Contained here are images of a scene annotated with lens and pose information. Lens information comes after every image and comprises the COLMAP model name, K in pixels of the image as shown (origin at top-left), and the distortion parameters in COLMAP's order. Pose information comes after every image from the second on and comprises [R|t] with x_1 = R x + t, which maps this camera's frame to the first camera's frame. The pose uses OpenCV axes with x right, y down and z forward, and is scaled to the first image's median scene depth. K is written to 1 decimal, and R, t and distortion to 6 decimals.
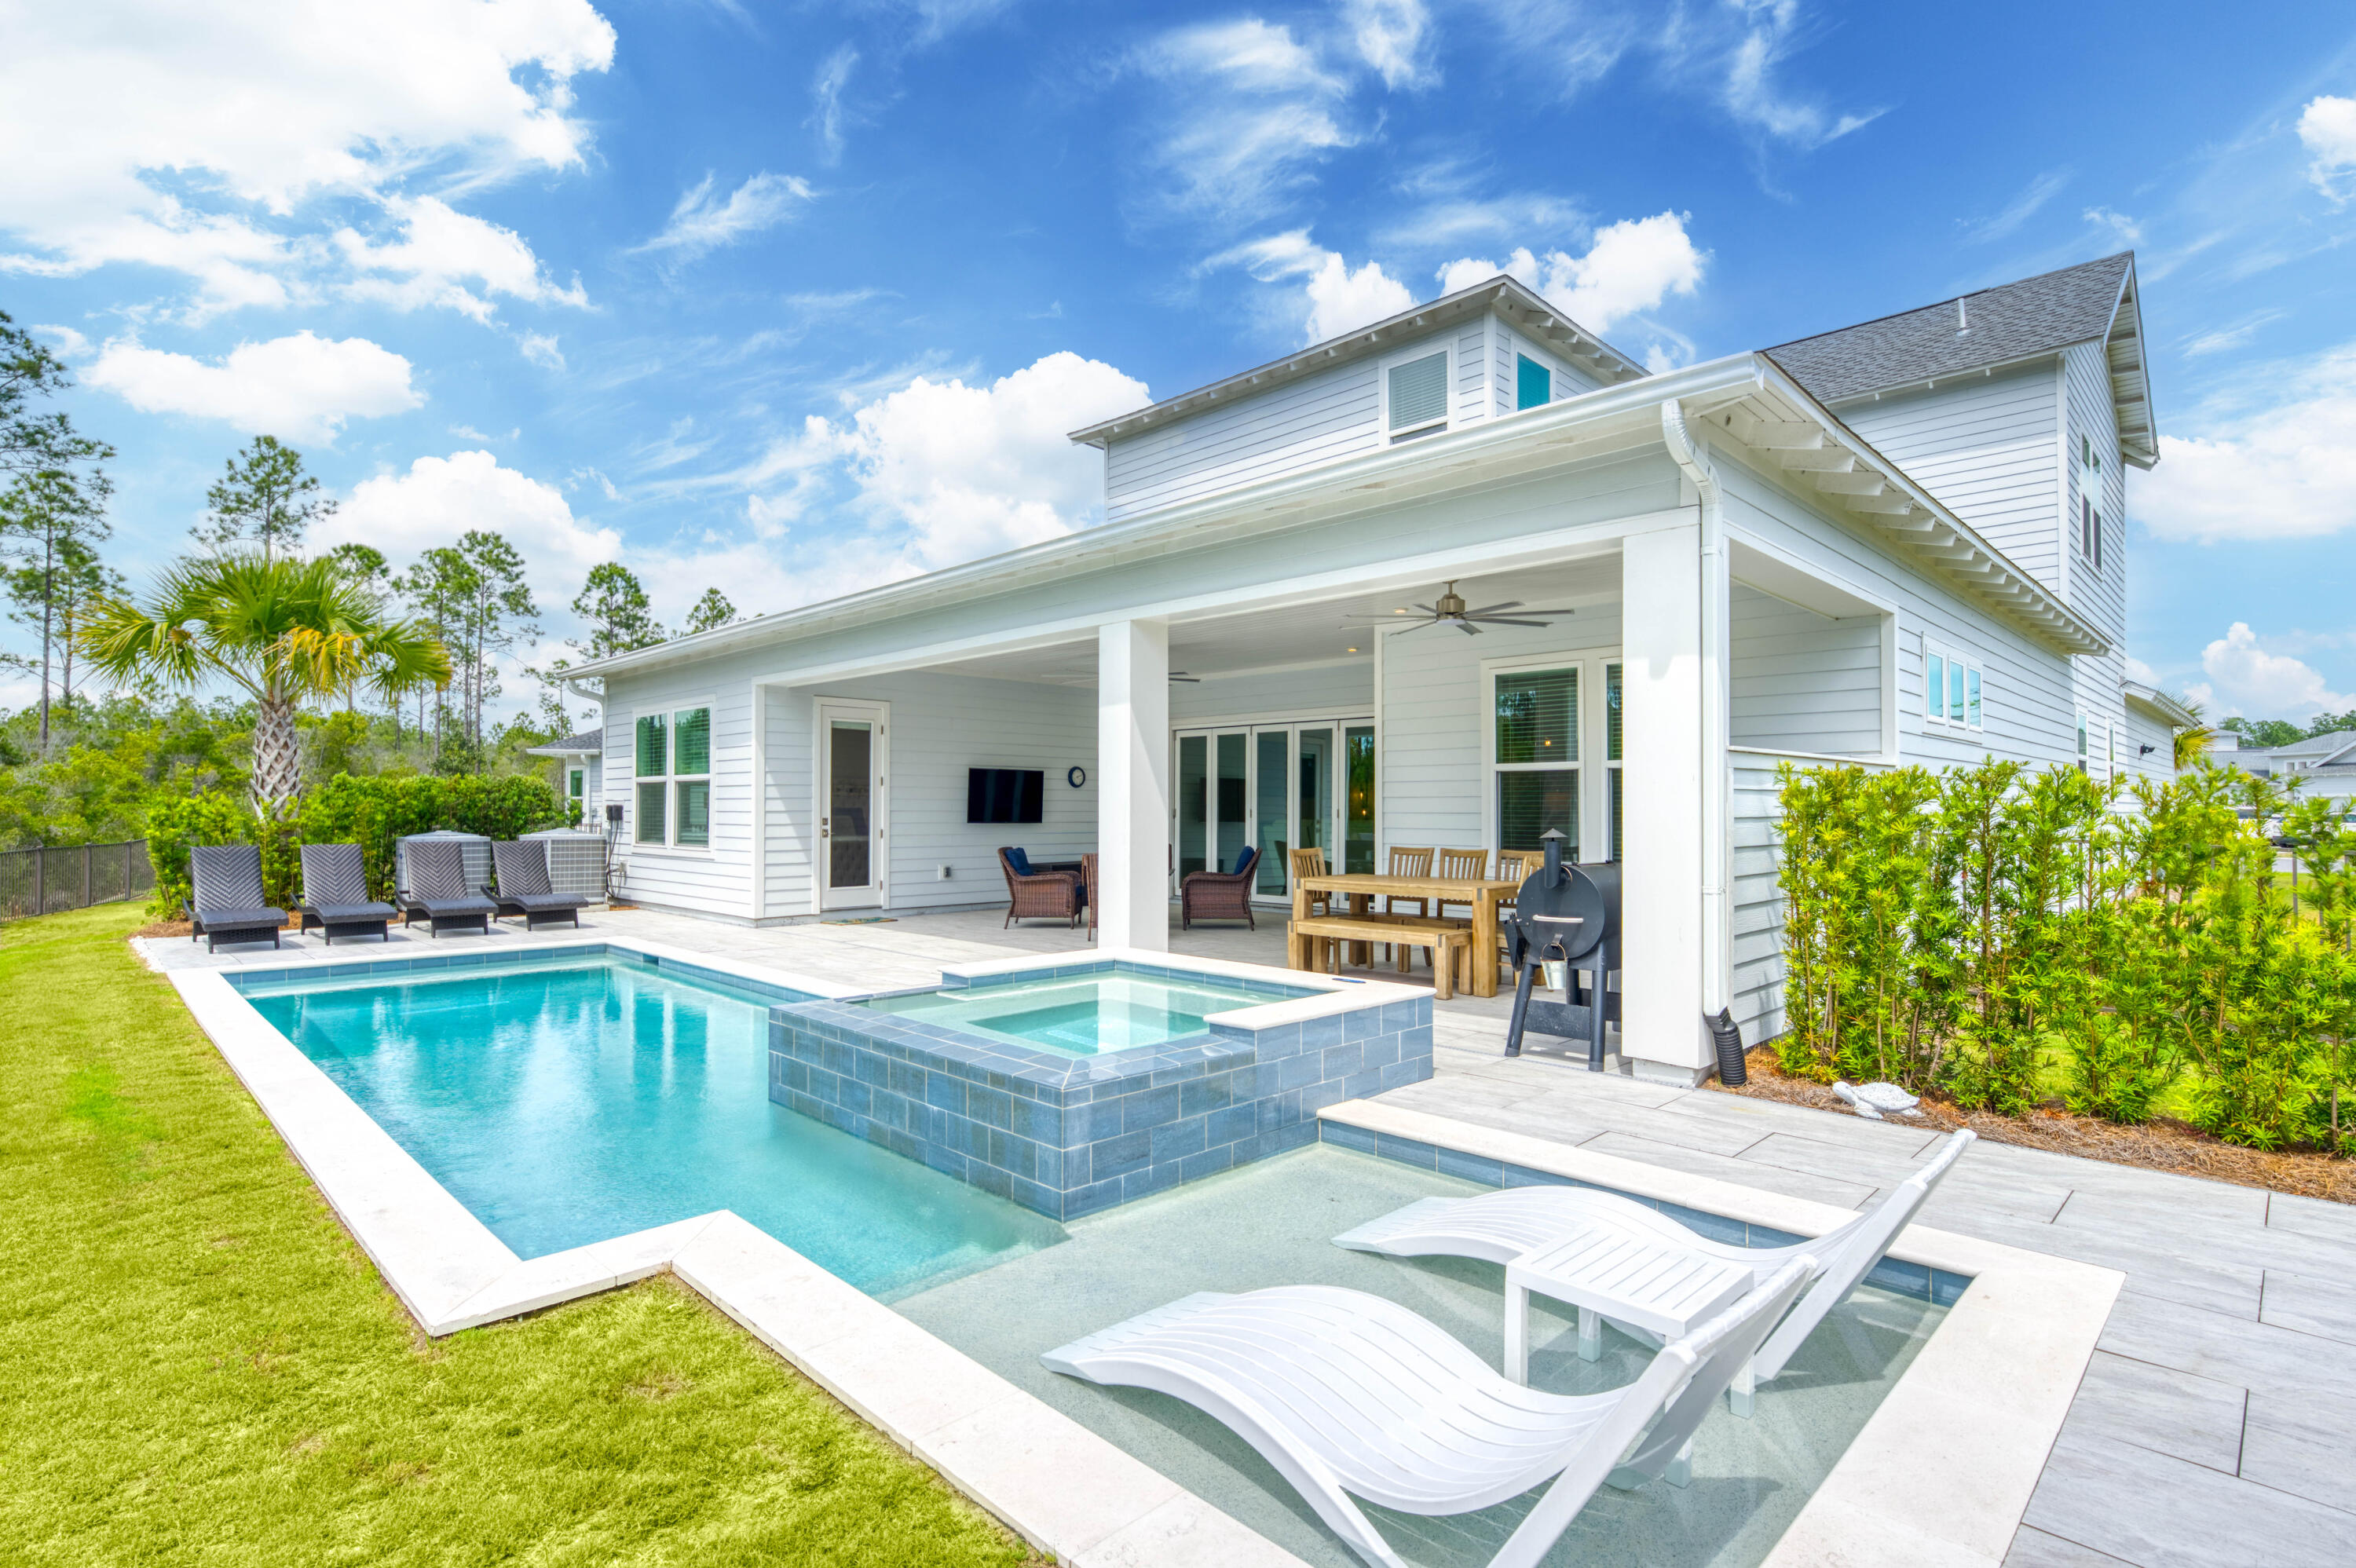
lens RADIAL K [[1131.6, 0, 1181.9], [0, 1131.6, 804.0], [0, 0, 1]] dist [0.000987, 0.001277]
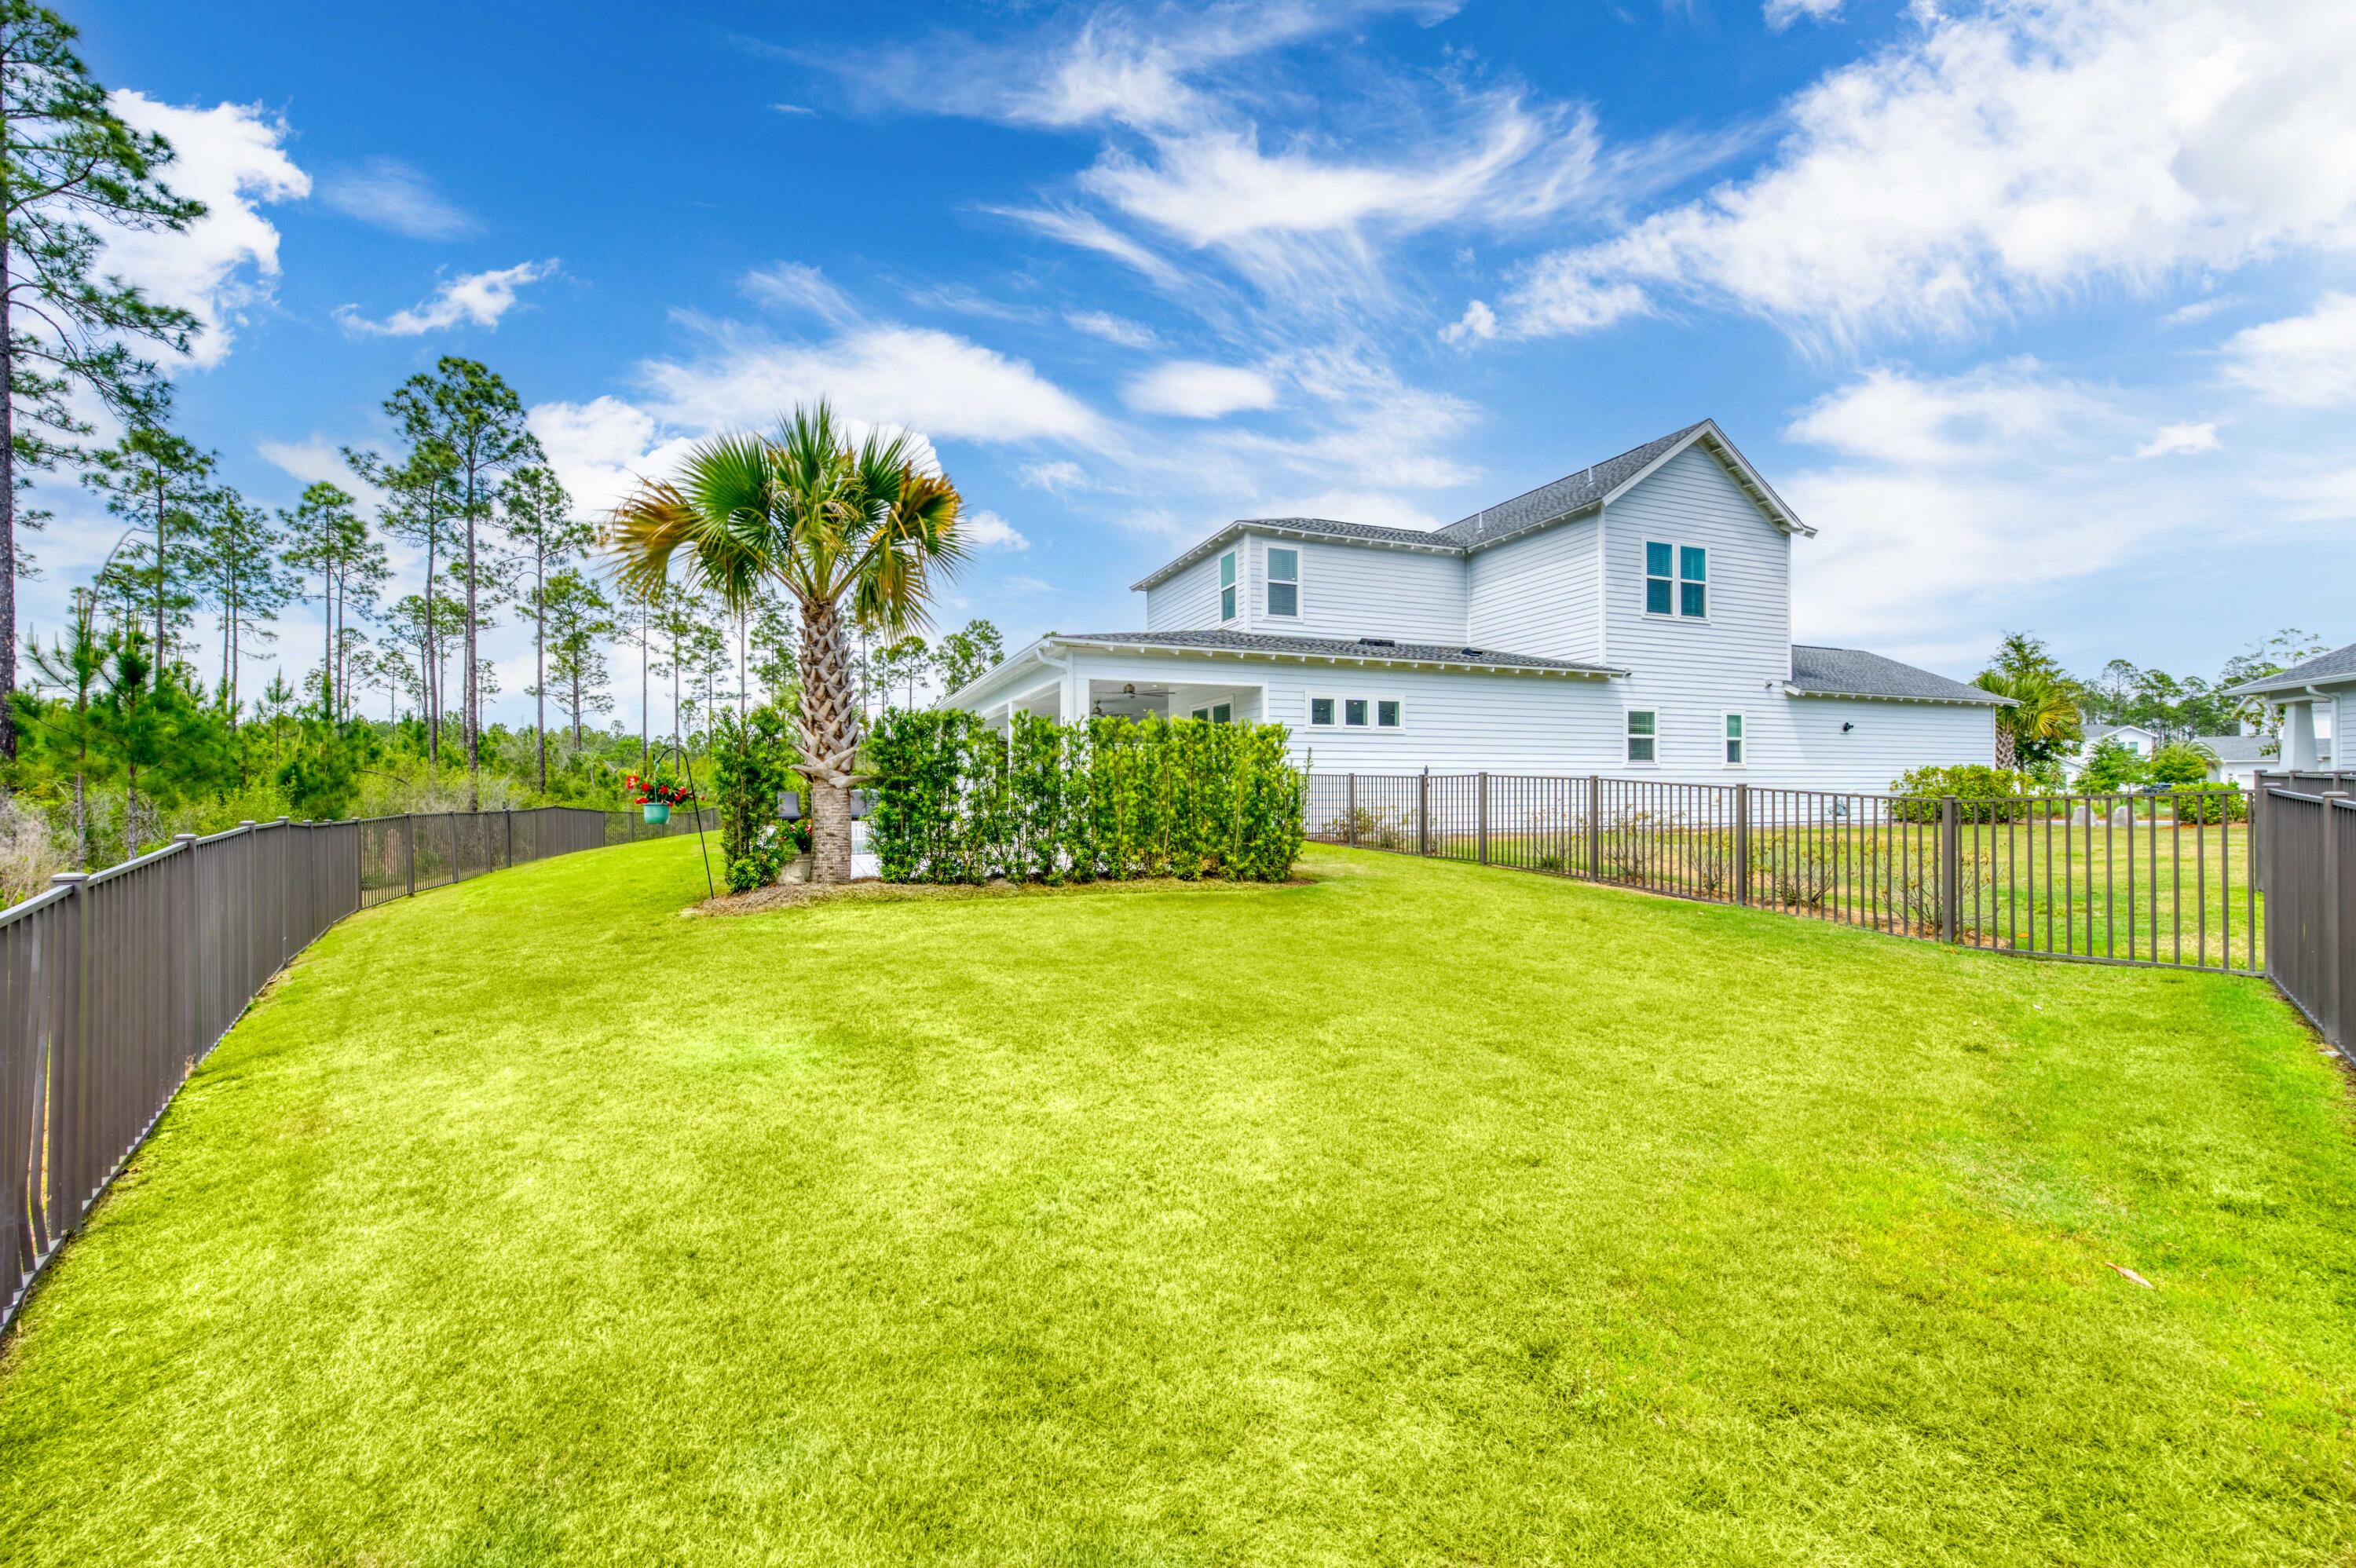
lens RADIAL K [[935.1, 0, 1165.7], [0, 935.1, 788.1], [0, 0, 1]] dist [-0.015192, -0.000052]
pose [[0.919111, -0.009157, -0.393893, 0.763120], [0.007650, 0.999956, -0.005394, 0.040588], [0.393925, 0.001945, 0.919140, -0.604085]]
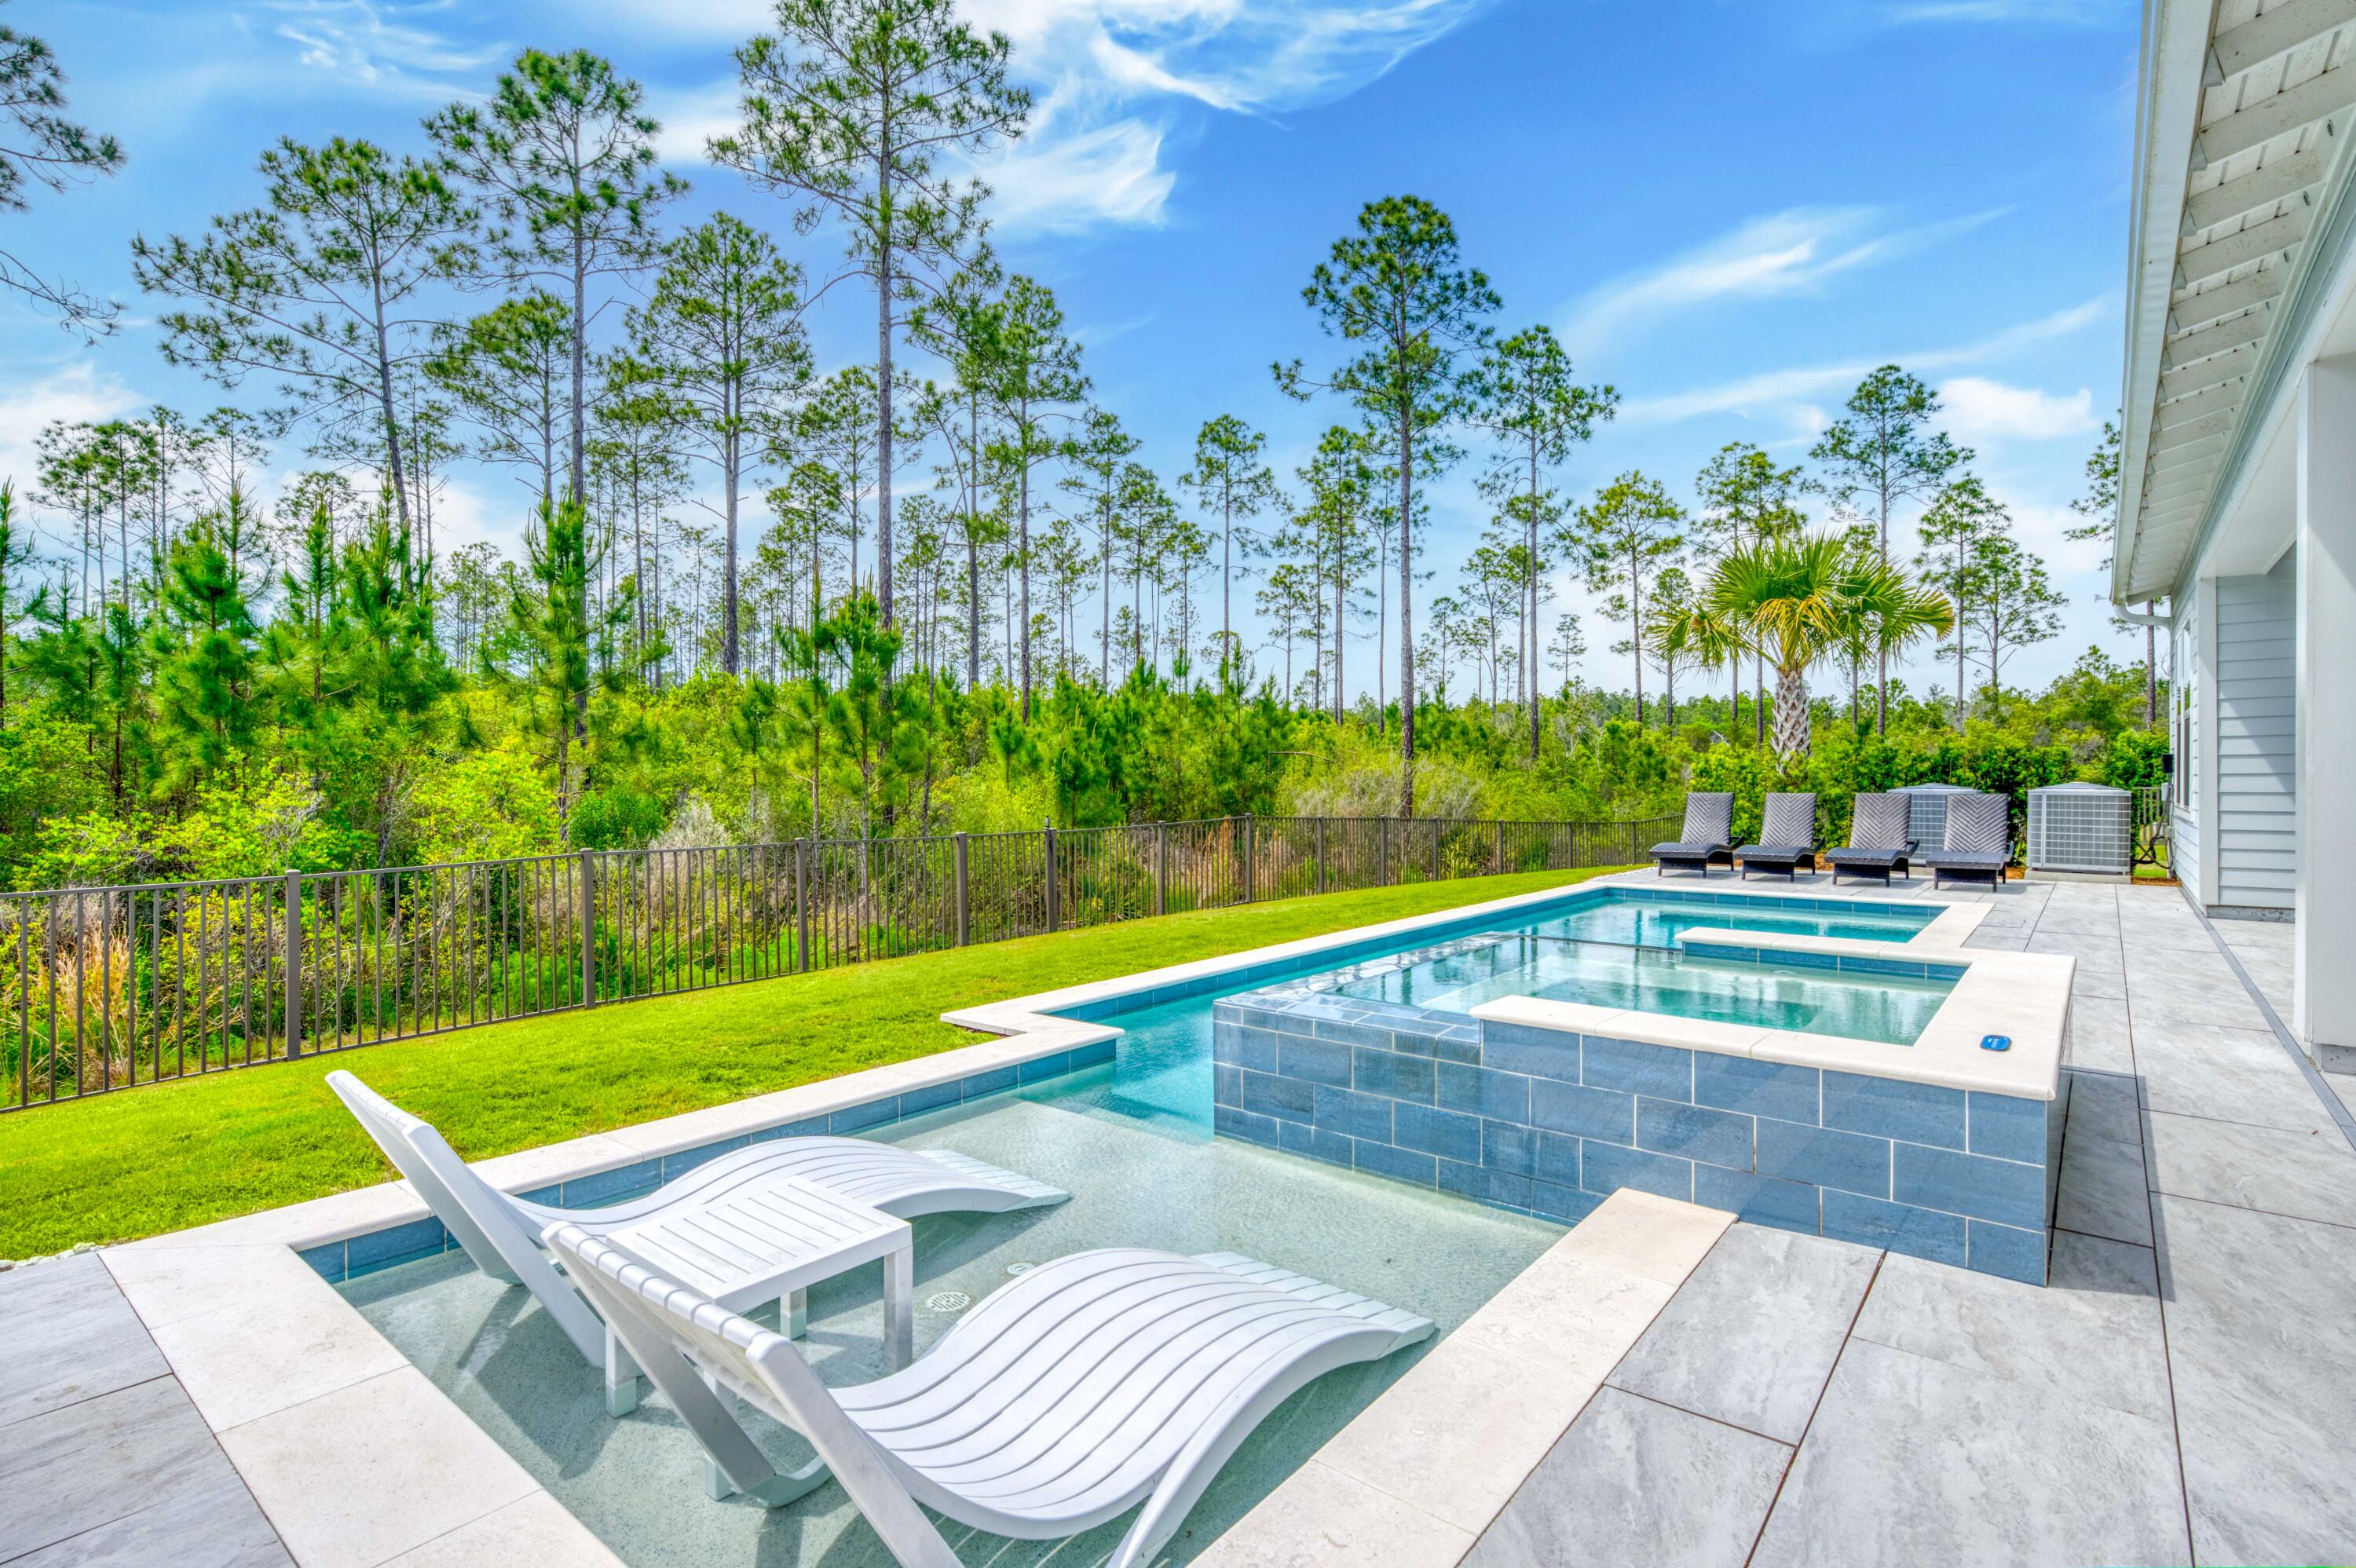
lens RADIAL K [[1135.5, 0, 1156.9], [0, 1135.5, 785.0], [0, 0, 1]] dist [0.000026, 0.000172]
pose [[0.092247, 0.004048, -0.995728, 0.275329], [0.005515, 0.999974, 0.004576, 0.017824], [0.995721, -0.005914, 0.092222, 0.267786]]
